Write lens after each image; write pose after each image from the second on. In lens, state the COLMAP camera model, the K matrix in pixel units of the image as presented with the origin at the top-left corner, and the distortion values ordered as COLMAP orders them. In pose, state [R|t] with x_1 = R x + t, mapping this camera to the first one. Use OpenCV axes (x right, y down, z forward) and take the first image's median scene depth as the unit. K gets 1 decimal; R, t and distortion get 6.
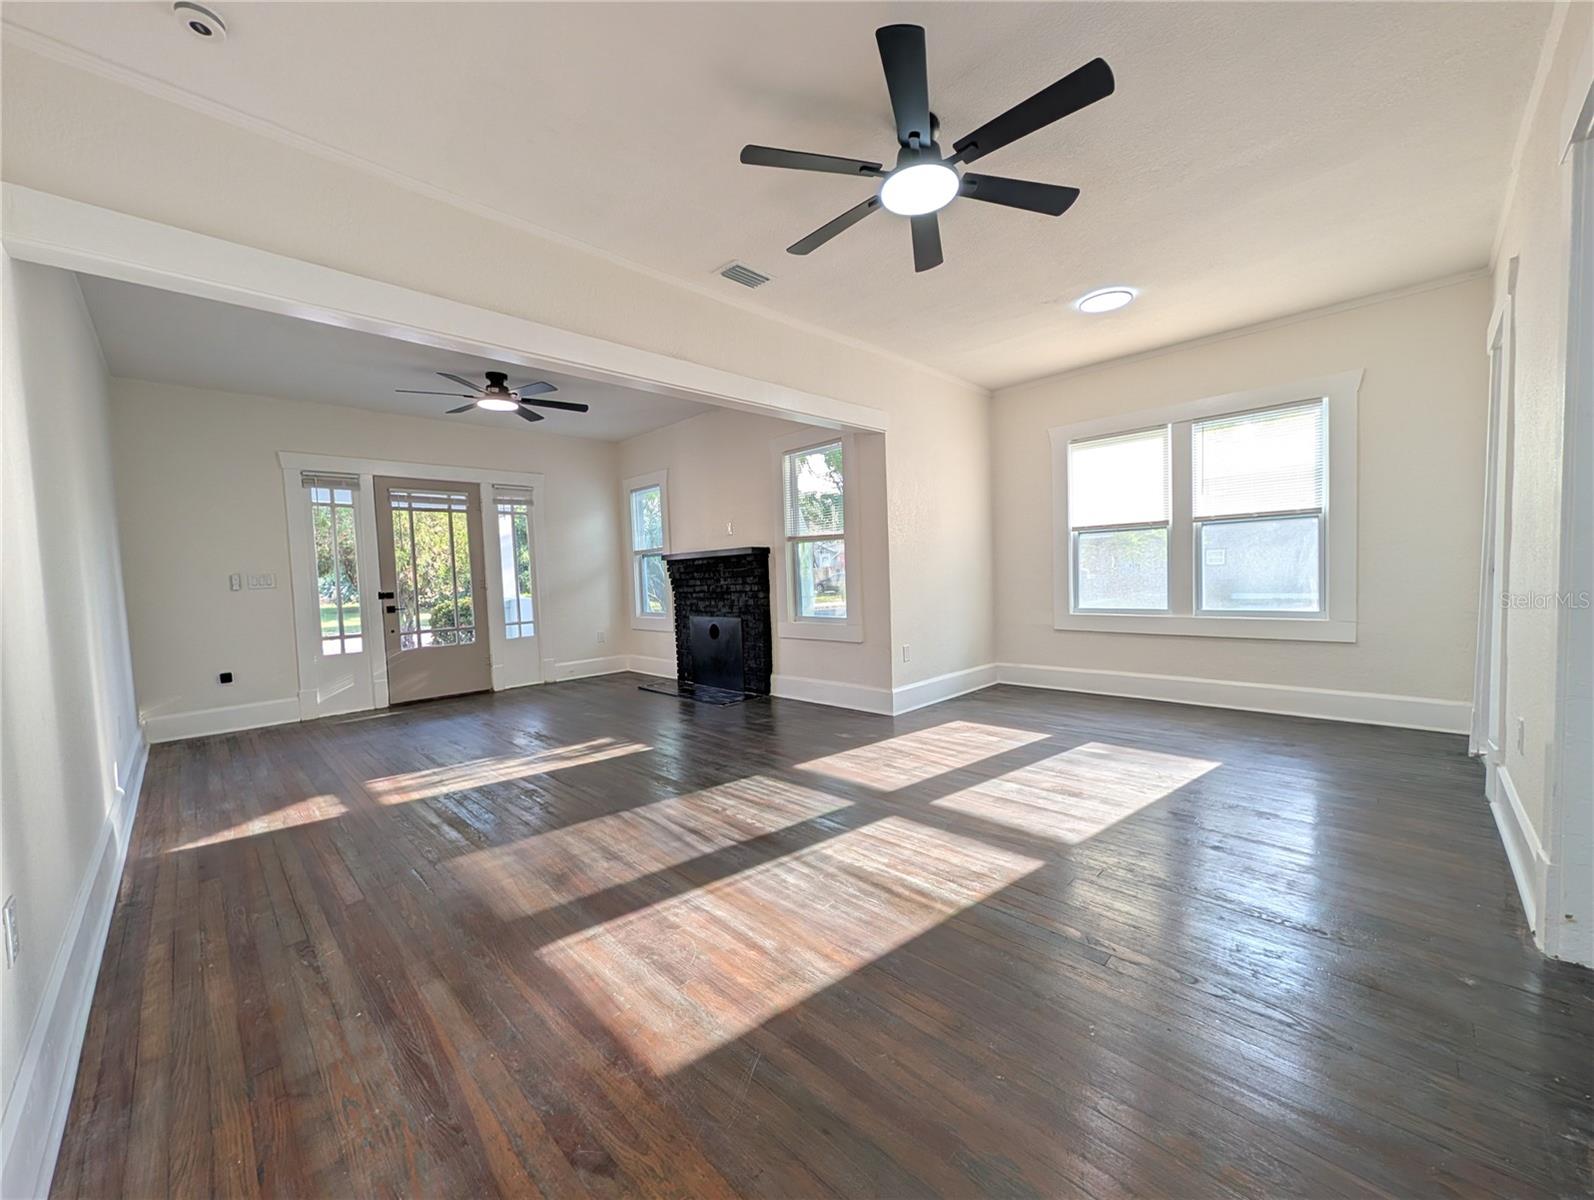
lens RADIAL K [[622.1, 0, 797.0], [0, 622.1, 600.0], [0, 0, 1]] dist [-0.001600, -0.000190]
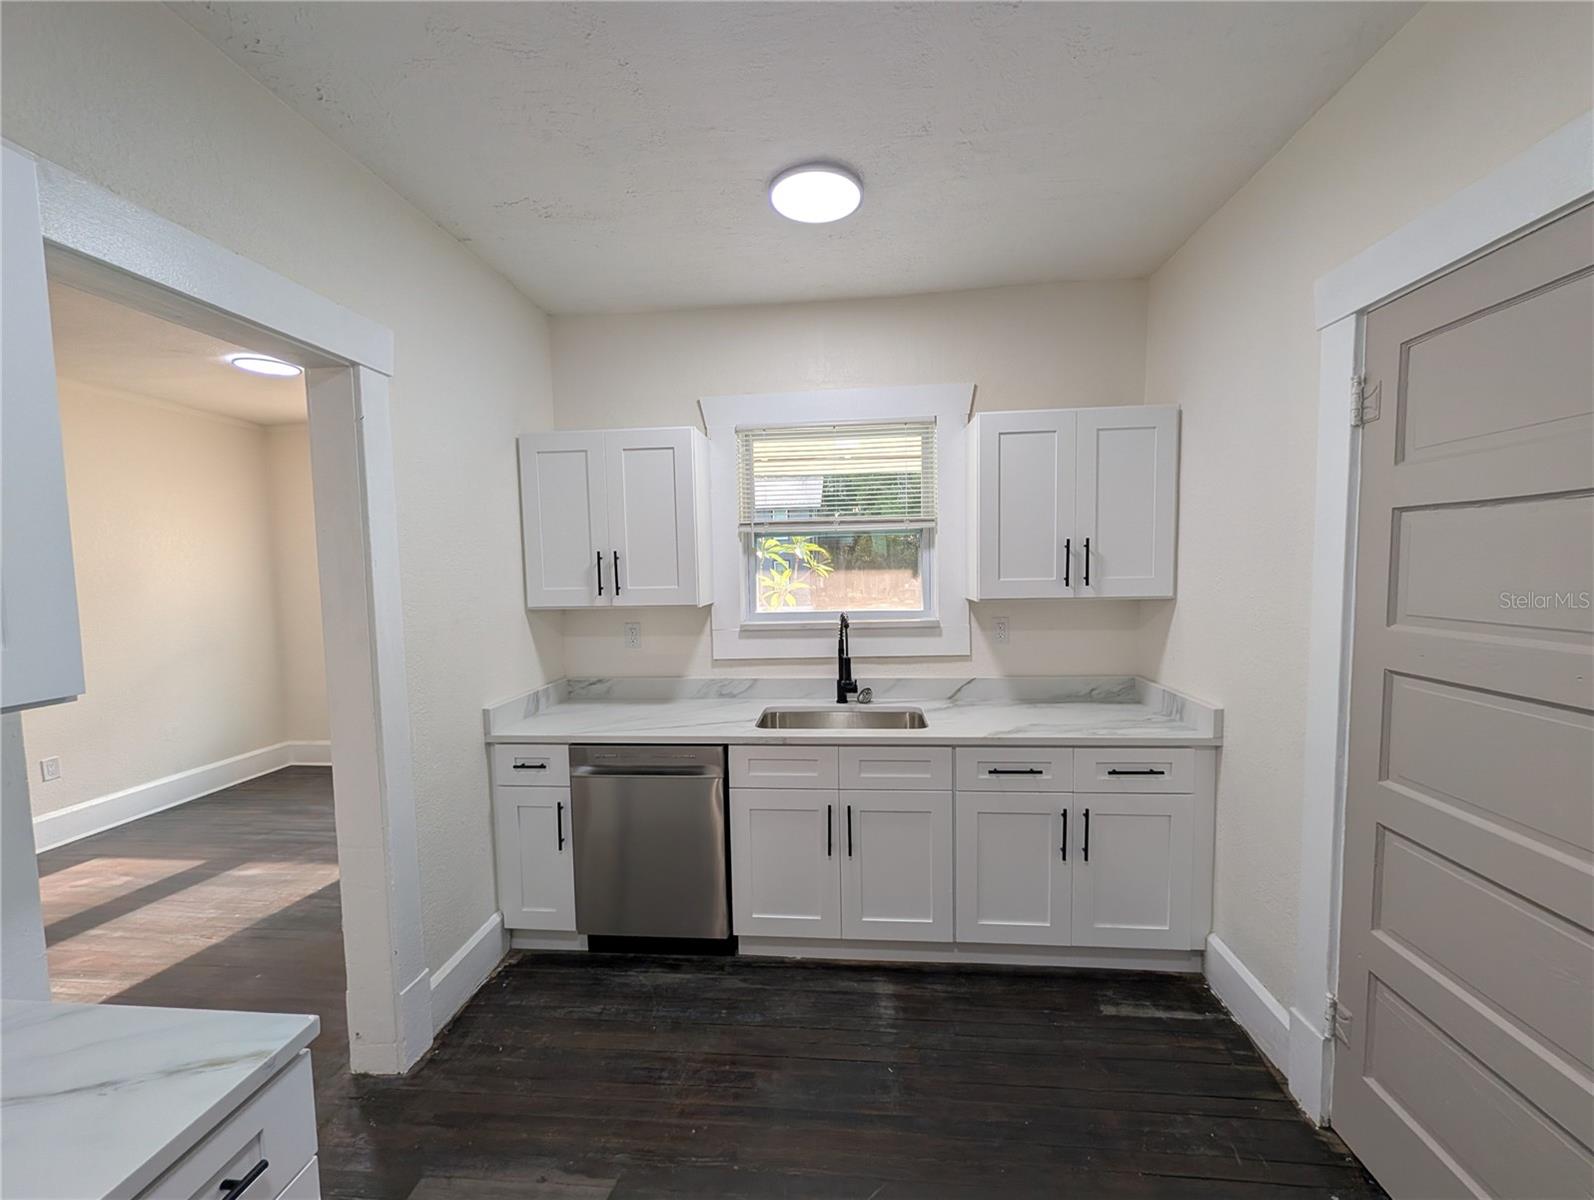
lens RADIAL K [[622.1, 0, 797.0], [0, 622.1, 600.0], [0, 0, 1]] dist [-0.001600, -0.000190]
pose [[0.778207, -0.015662, 0.627812, 0.459309], [0.023218, 0.999723, -0.003839, -0.102720], [-0.627578, 0.017564, 0.778355, -0.150190]]
